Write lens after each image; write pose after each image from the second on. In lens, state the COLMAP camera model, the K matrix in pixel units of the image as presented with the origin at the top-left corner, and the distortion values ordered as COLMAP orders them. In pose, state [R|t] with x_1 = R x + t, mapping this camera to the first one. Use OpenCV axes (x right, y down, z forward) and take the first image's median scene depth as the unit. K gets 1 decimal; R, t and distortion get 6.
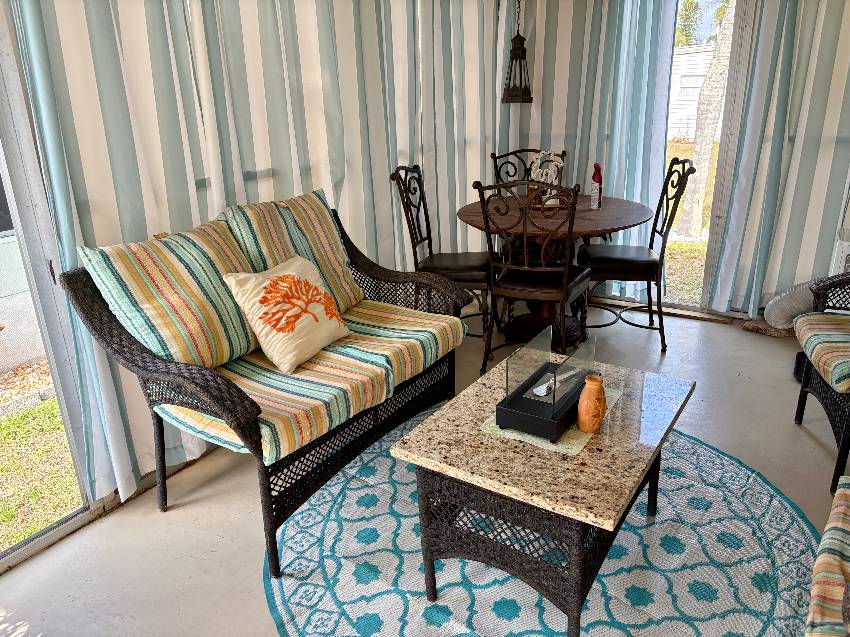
lens RADIAL K [[636.4, 0, 426.2], [0, 636.4, 319.5], [0, 0, 1]] dist [0.020629, -0.000237]
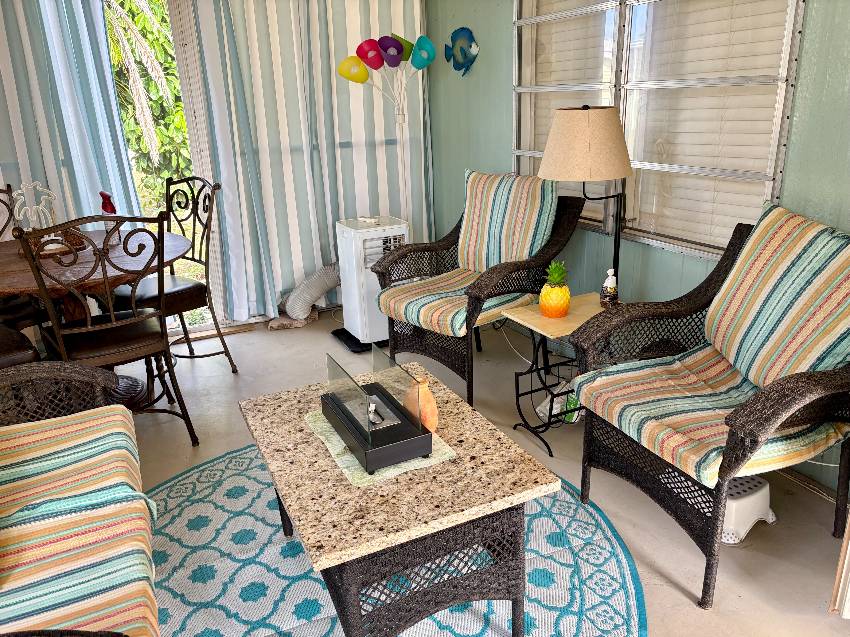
lens RADIAL K [[636.4, 0, 427.6], [0, 636.4, 318.3], [0, 0, 1]] dist [0.020629, -0.000237]
pose [[0.503449, -0.267046, 0.821721, -0.269527], [0.298005, 0.946349, 0.124968, -0.063786], [-0.811007, 0.181962, 0.556020, 0.212644]]
